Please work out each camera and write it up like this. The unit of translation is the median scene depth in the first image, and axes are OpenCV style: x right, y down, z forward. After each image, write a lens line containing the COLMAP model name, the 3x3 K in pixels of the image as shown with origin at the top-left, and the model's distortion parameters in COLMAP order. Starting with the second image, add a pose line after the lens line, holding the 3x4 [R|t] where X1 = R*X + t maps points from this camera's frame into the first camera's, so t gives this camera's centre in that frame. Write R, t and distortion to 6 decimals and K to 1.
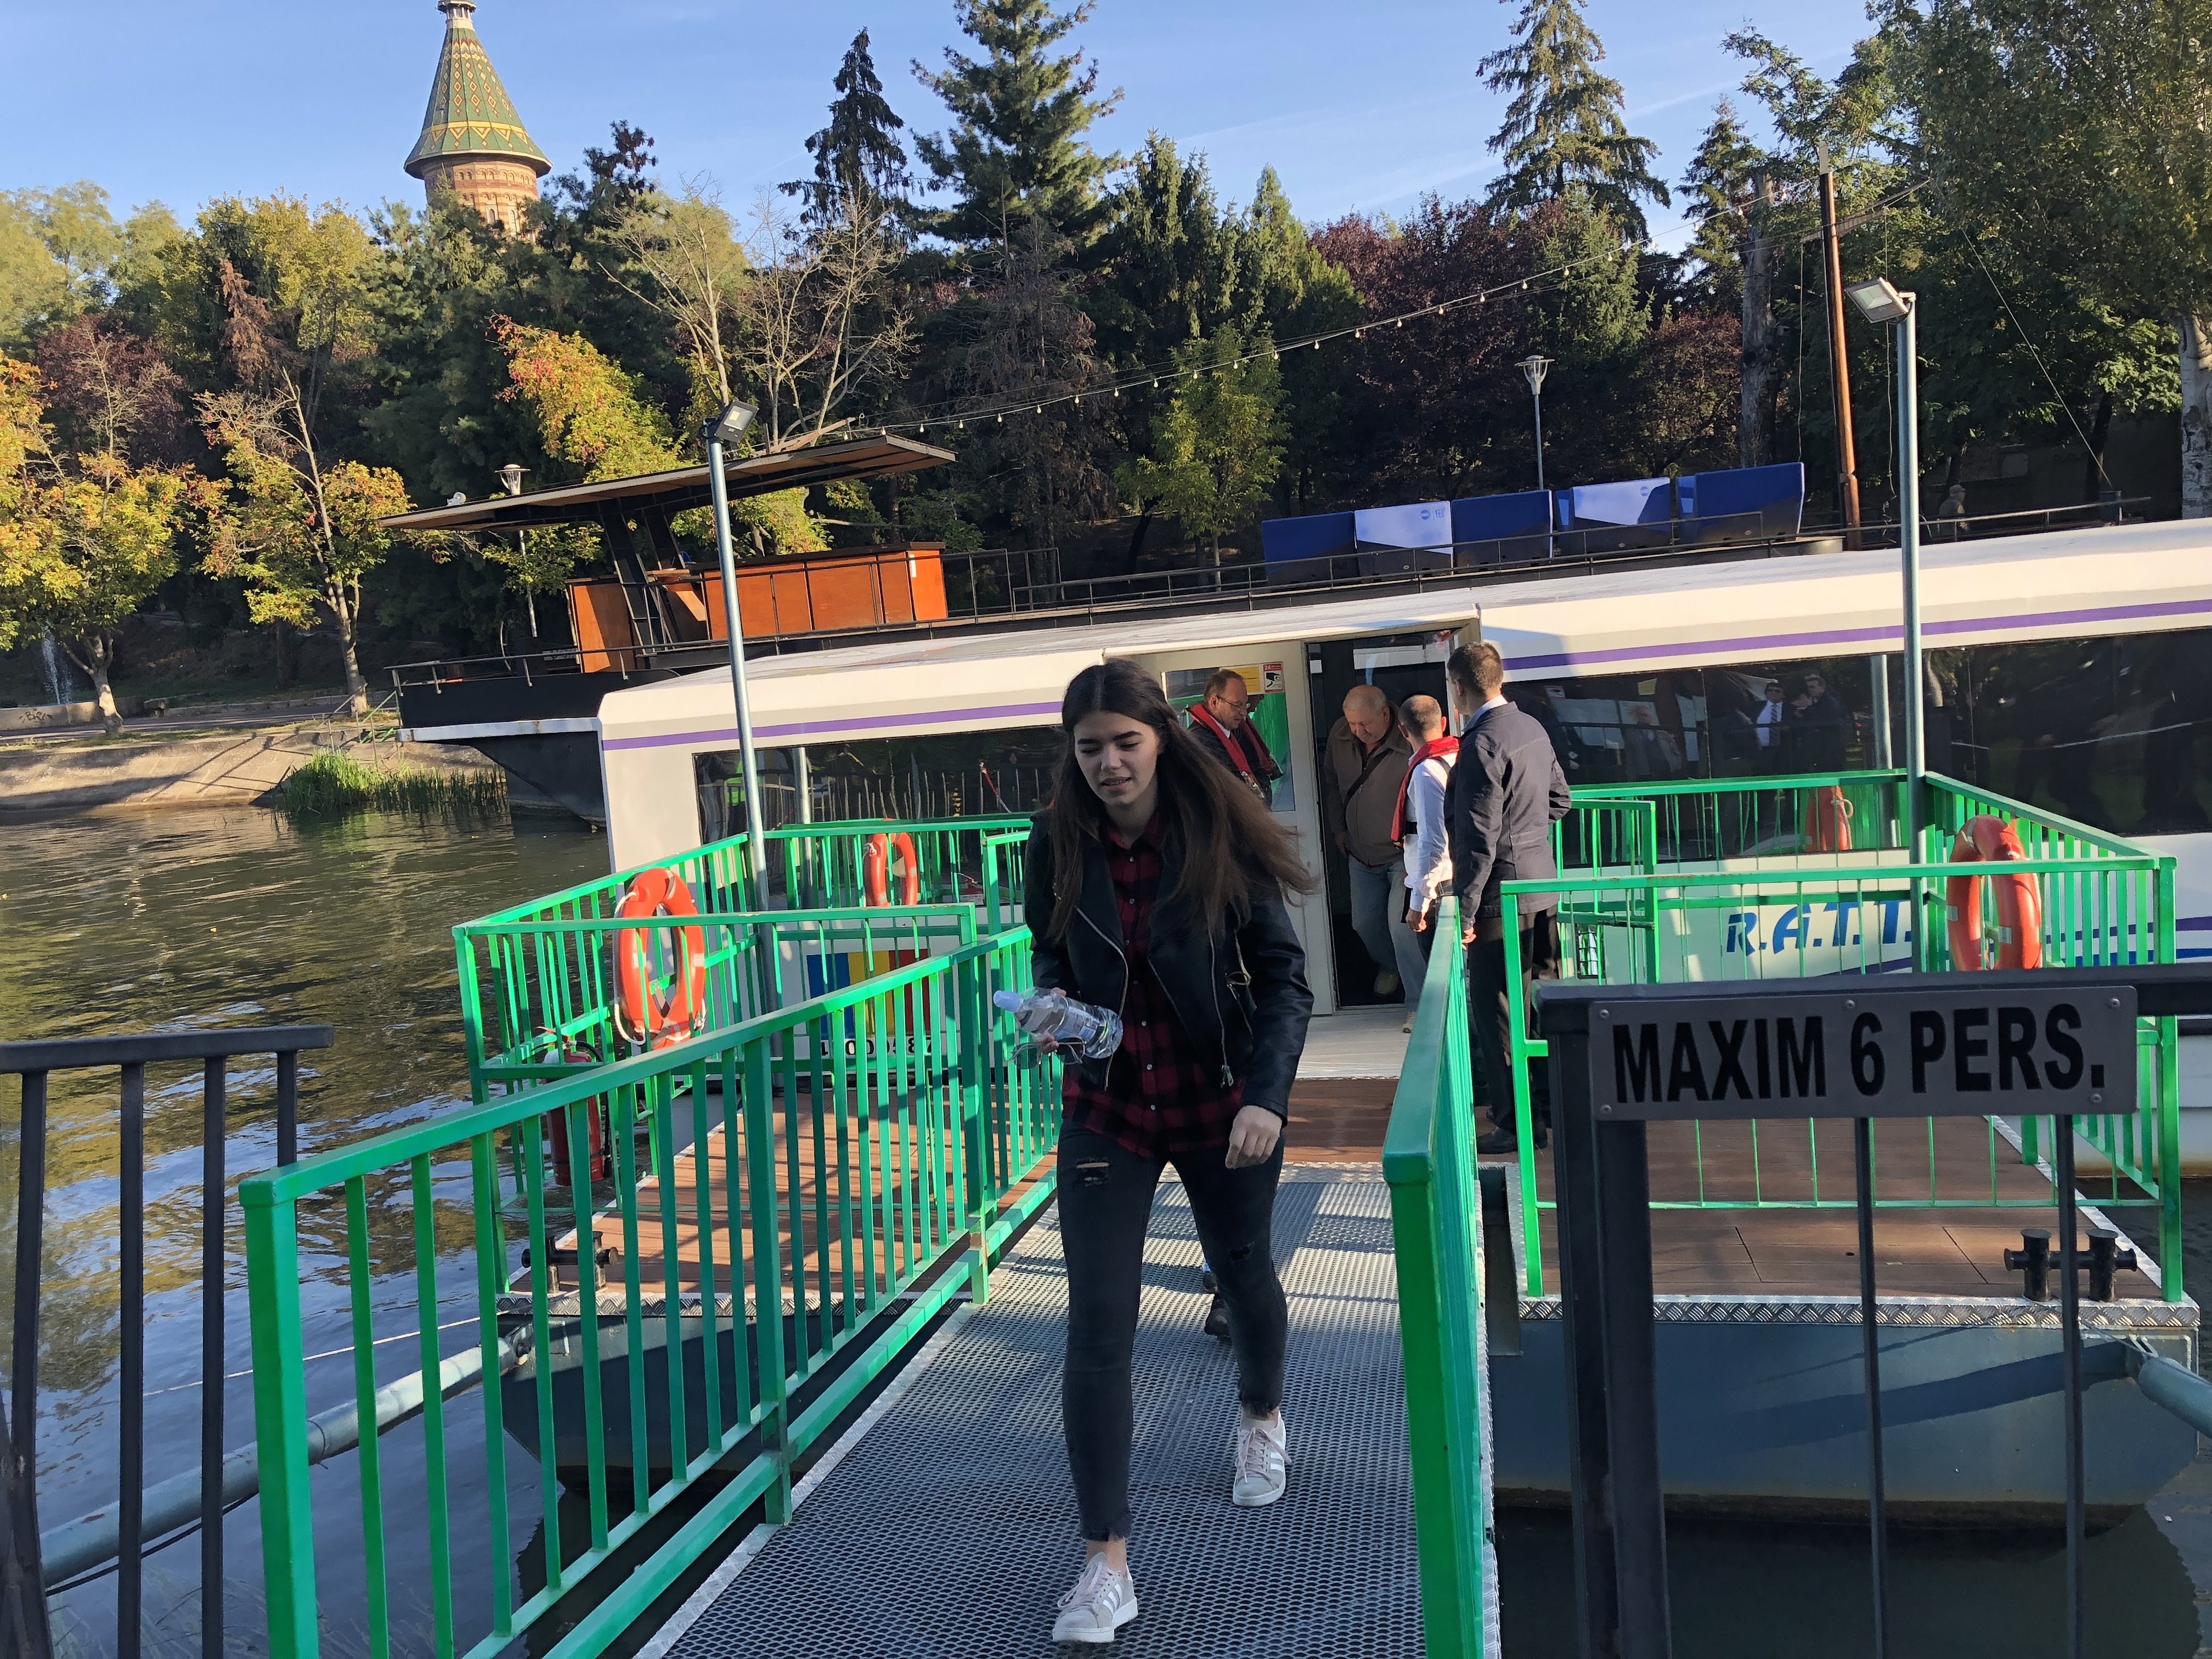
lens RADIAL K [[1822.8, 0, 1111.1], [0, 1822.8, 795.9], [0, 0, 1]] dist [0.037747, -0.037210]
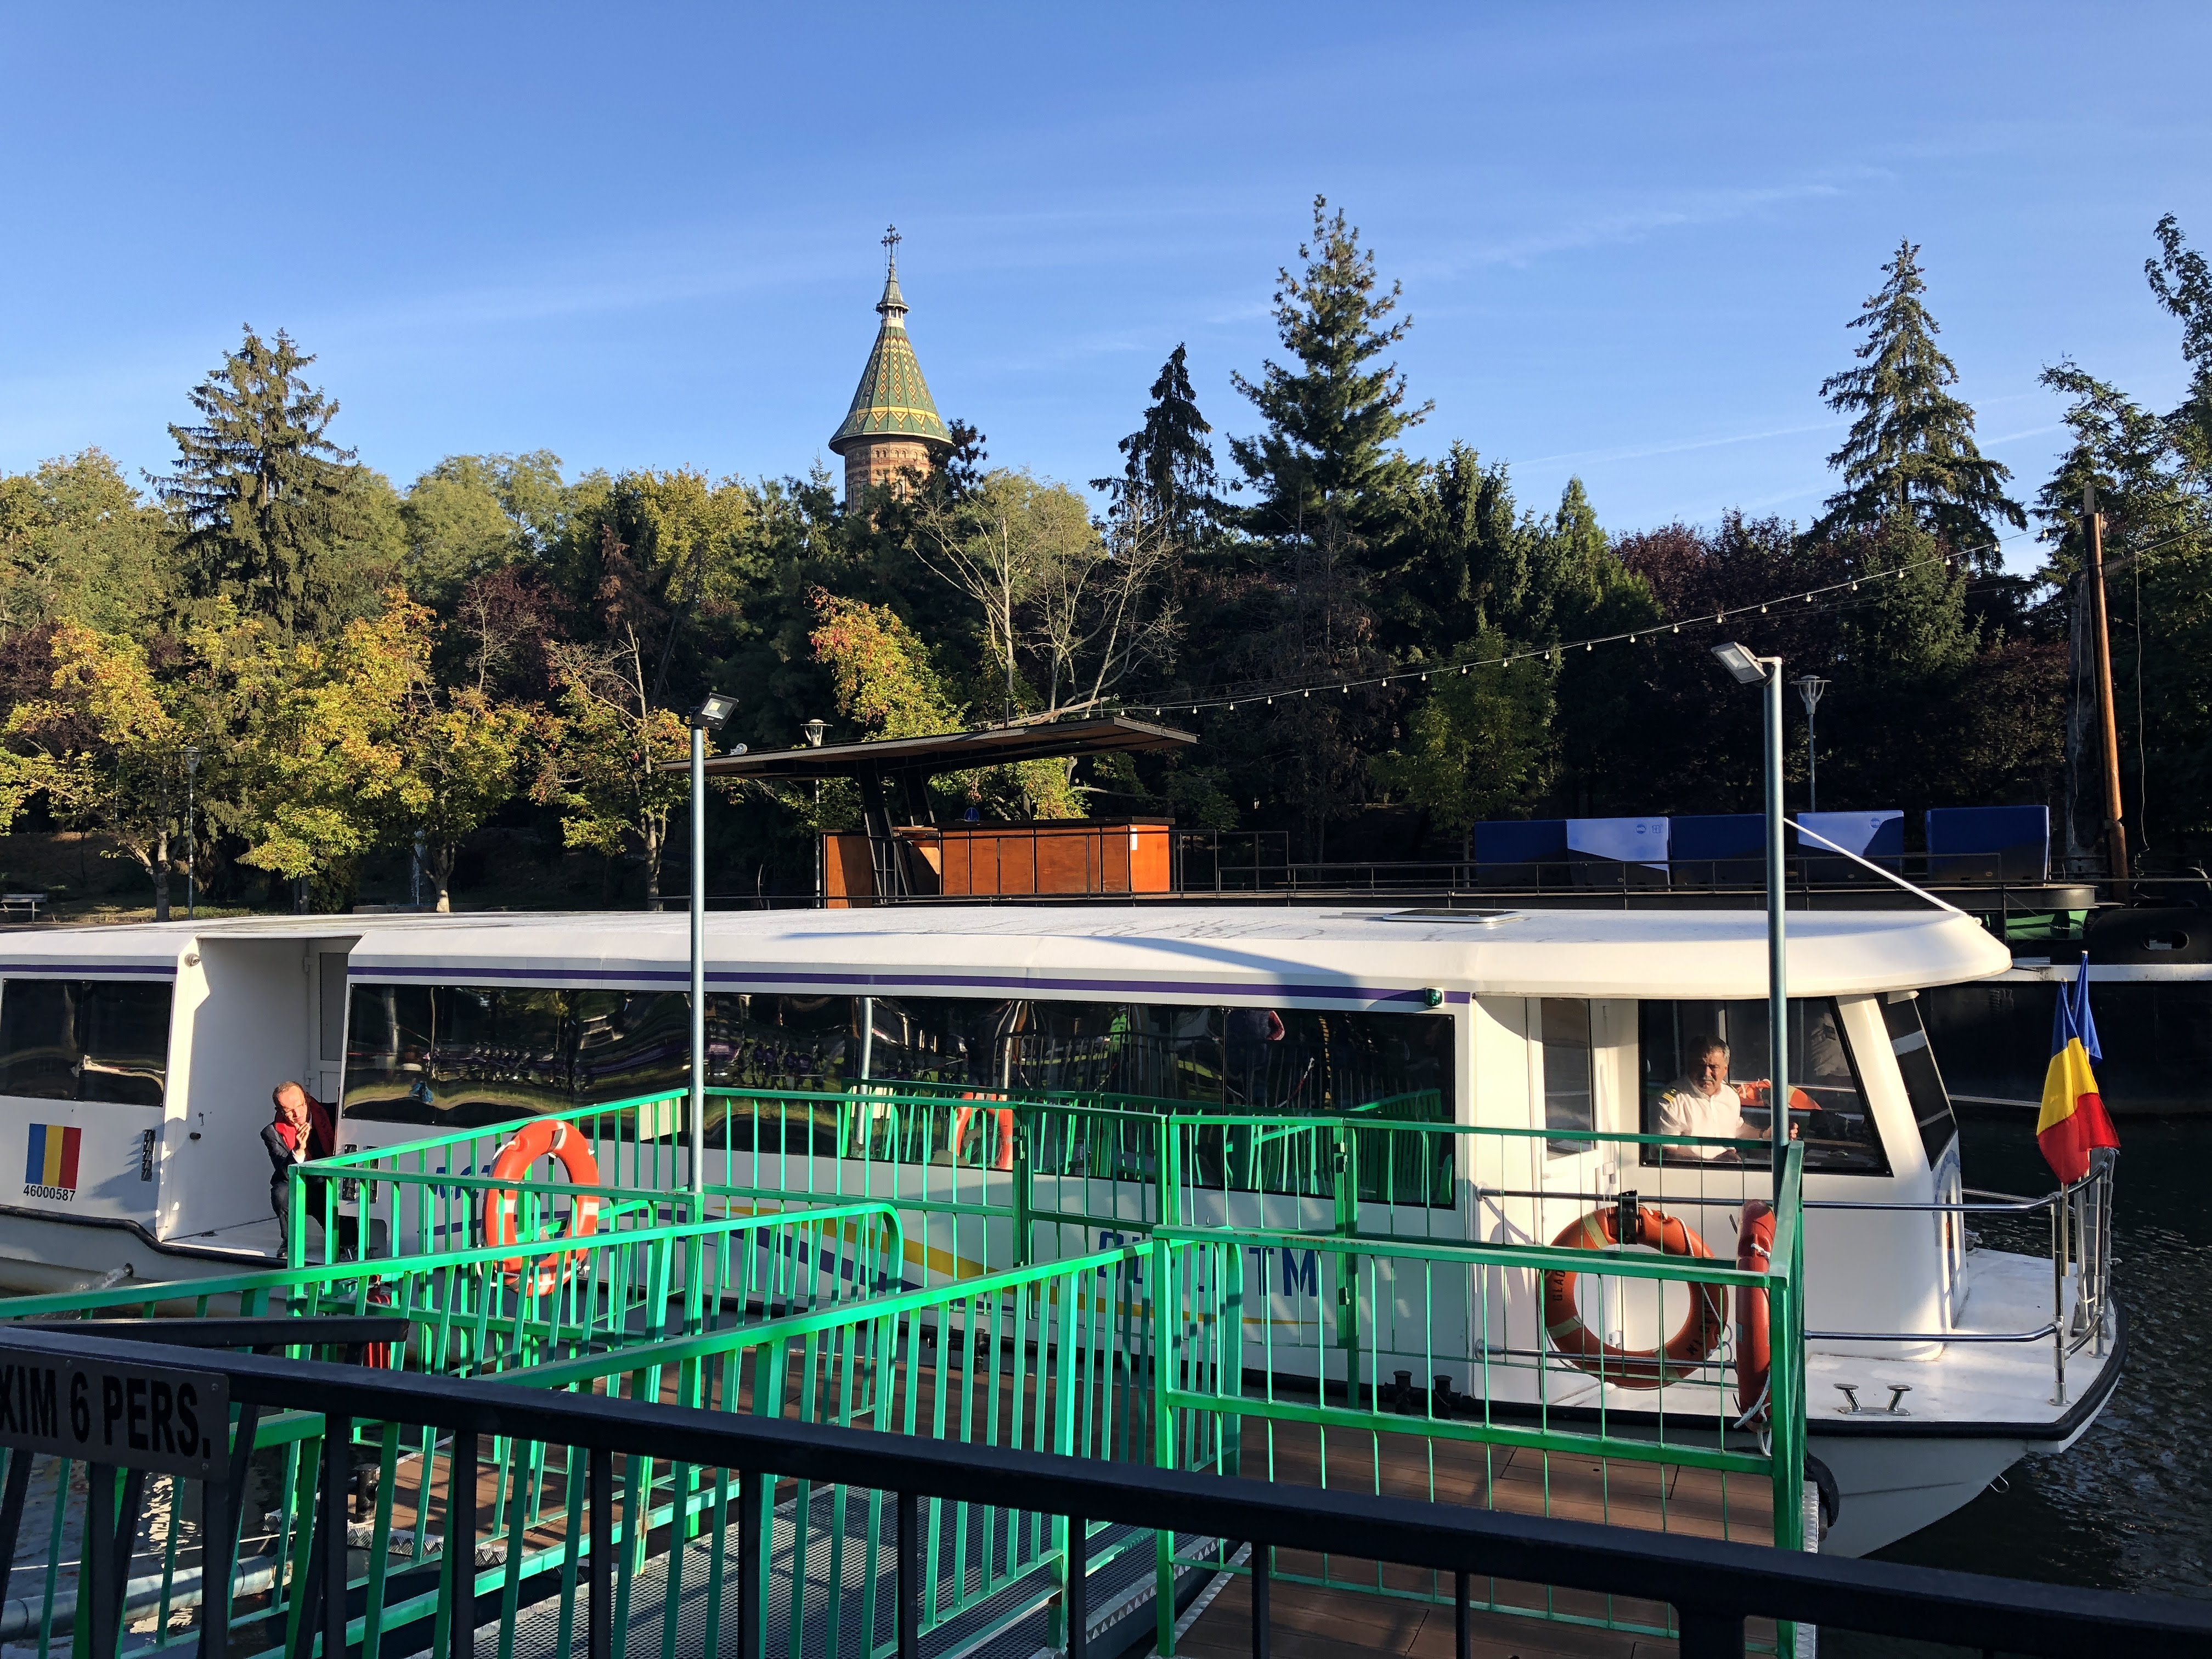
lens RADIAL K [[1804.5, 0, 1105.4], [0, 1804.5, 793.6], [0, 0, 1]] dist [0.040725, -0.012367]
pose [[0.978590, 0.070905, -0.193220, 0.040207], [-0.098530, 0.985612, -0.137334, -0.005162], [0.180702, 0.153432, 0.971496, -0.004514]]
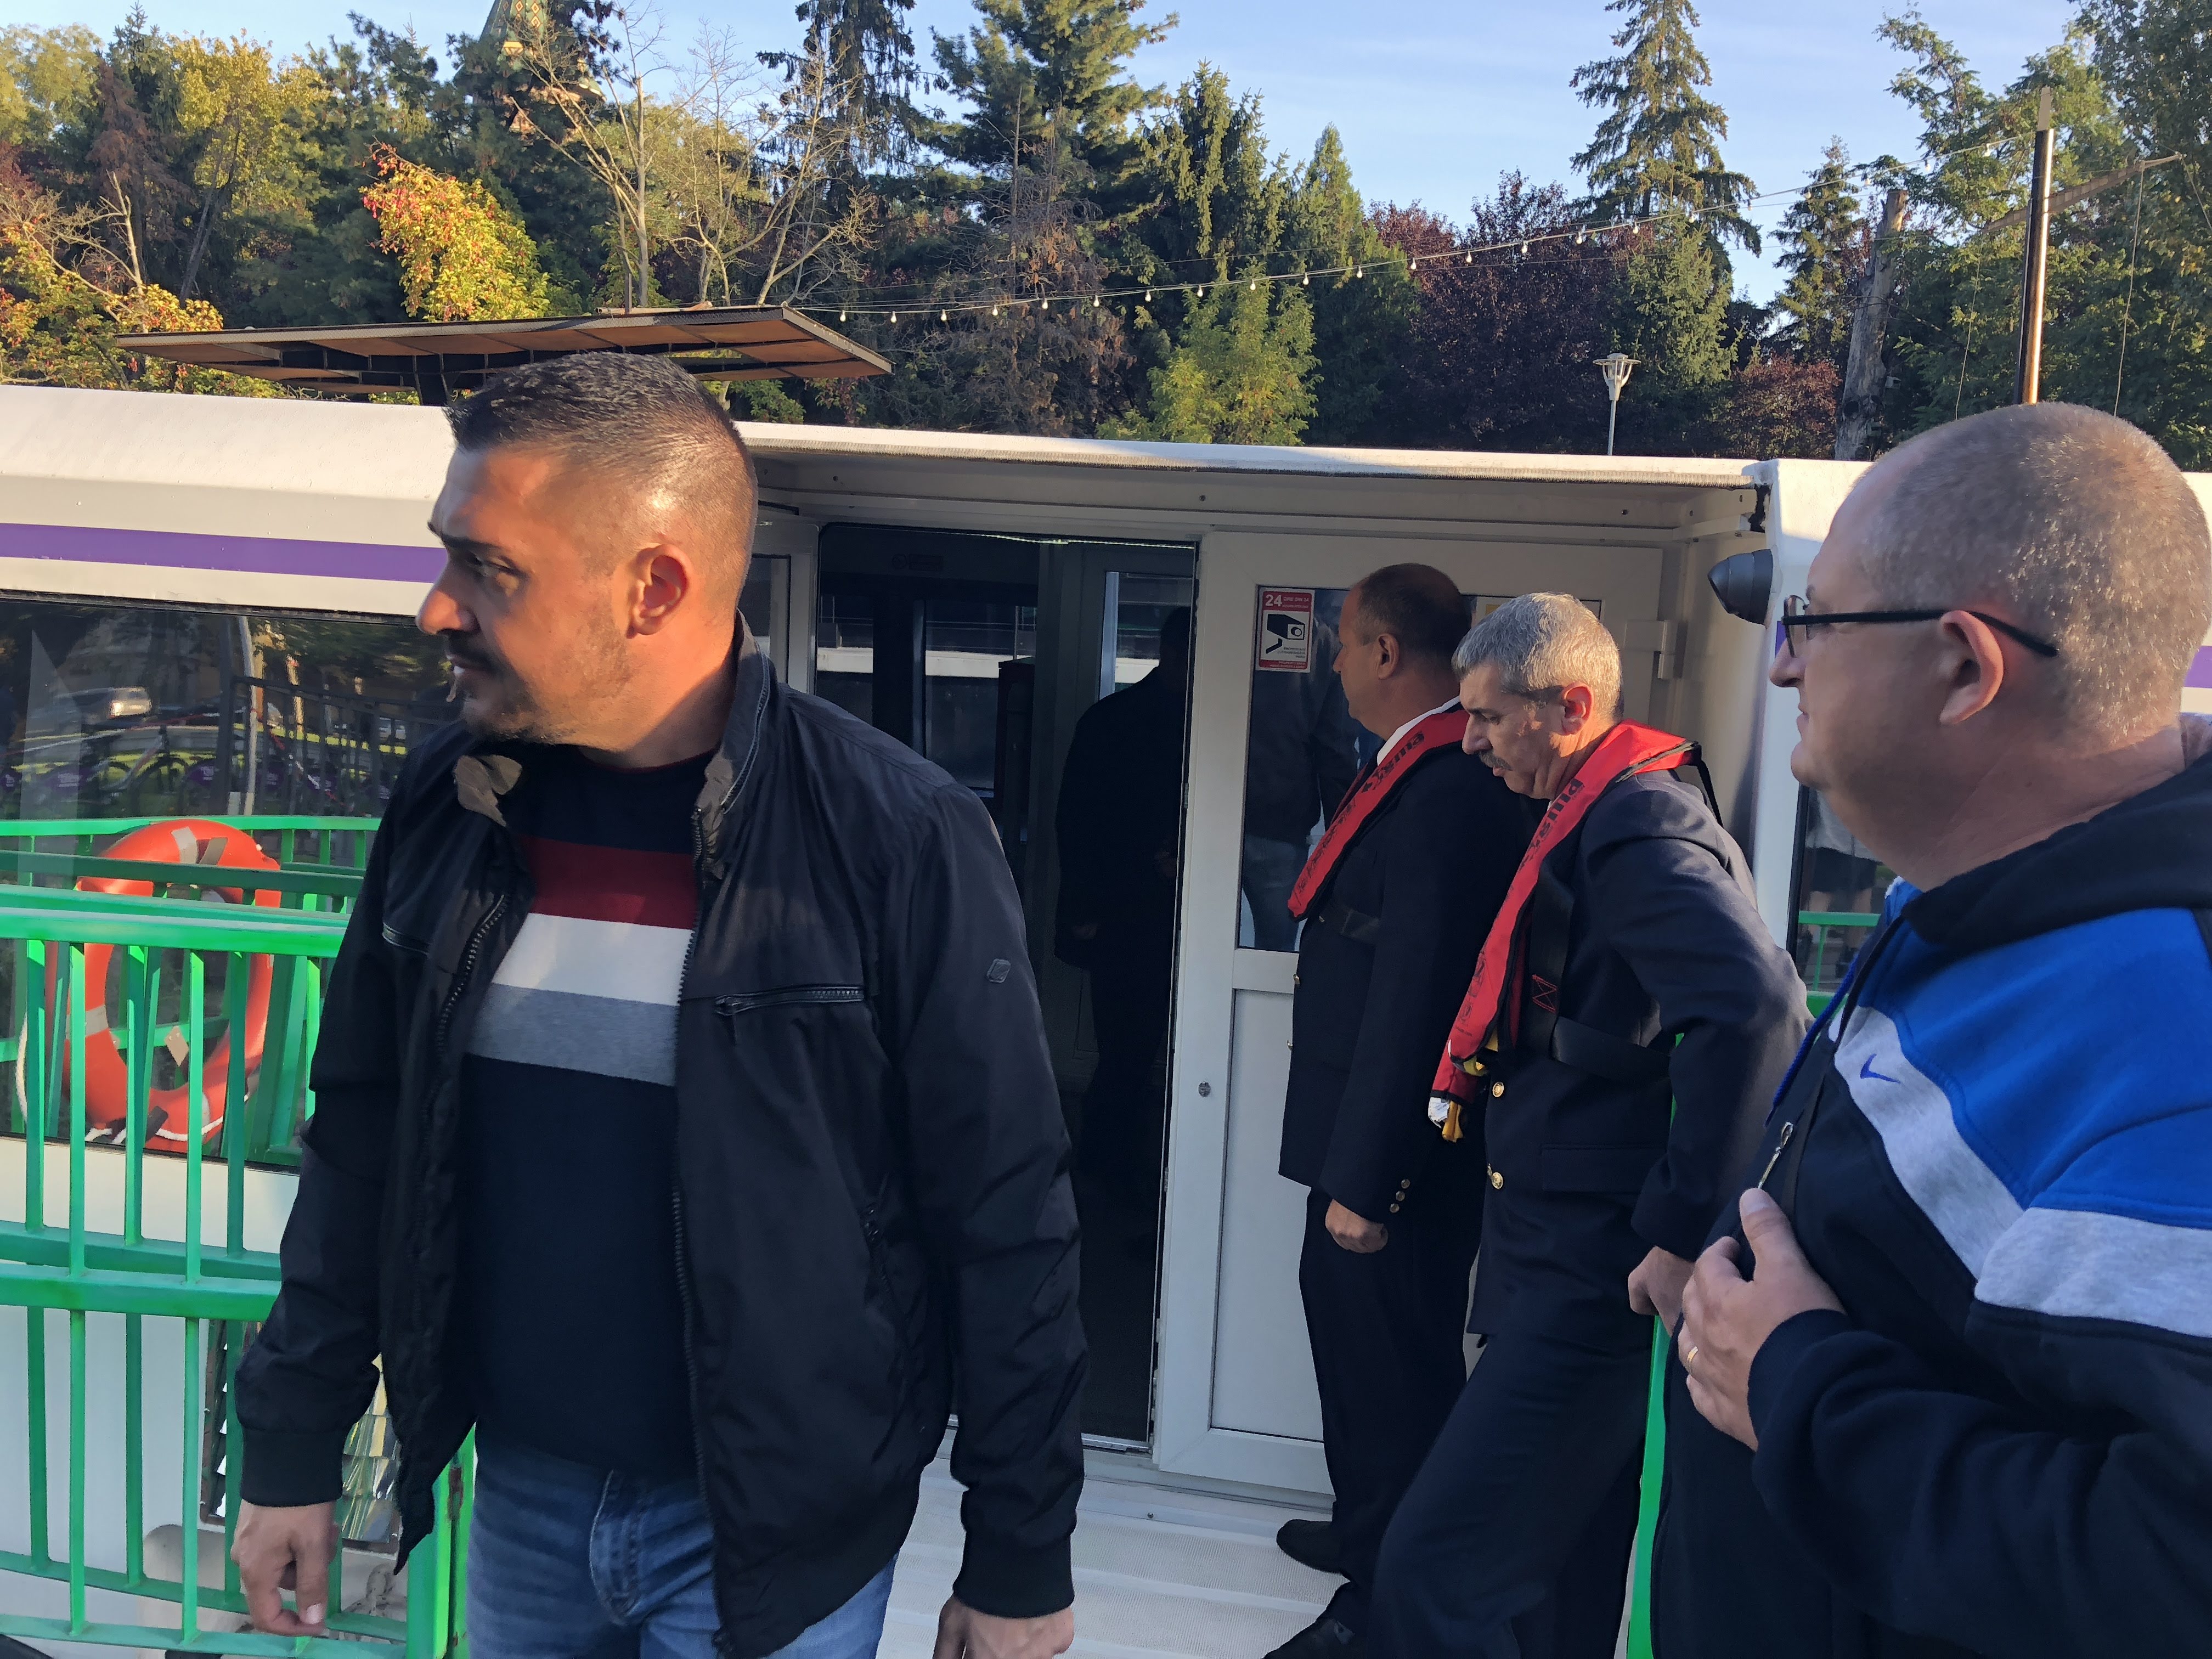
lens RADIAL K [[1851.8, 0, 1106.0], [0, 1851.8, 829.5], [0, 0, 1]] dist [0.001562, -0.016165]
pose [[0.991914, 0.126768, 0.006097, 0.017342], [-0.126813, 0.991897, 0.007718, -0.002632], [-0.005069, -0.008429, 0.999952, 0.118095]]
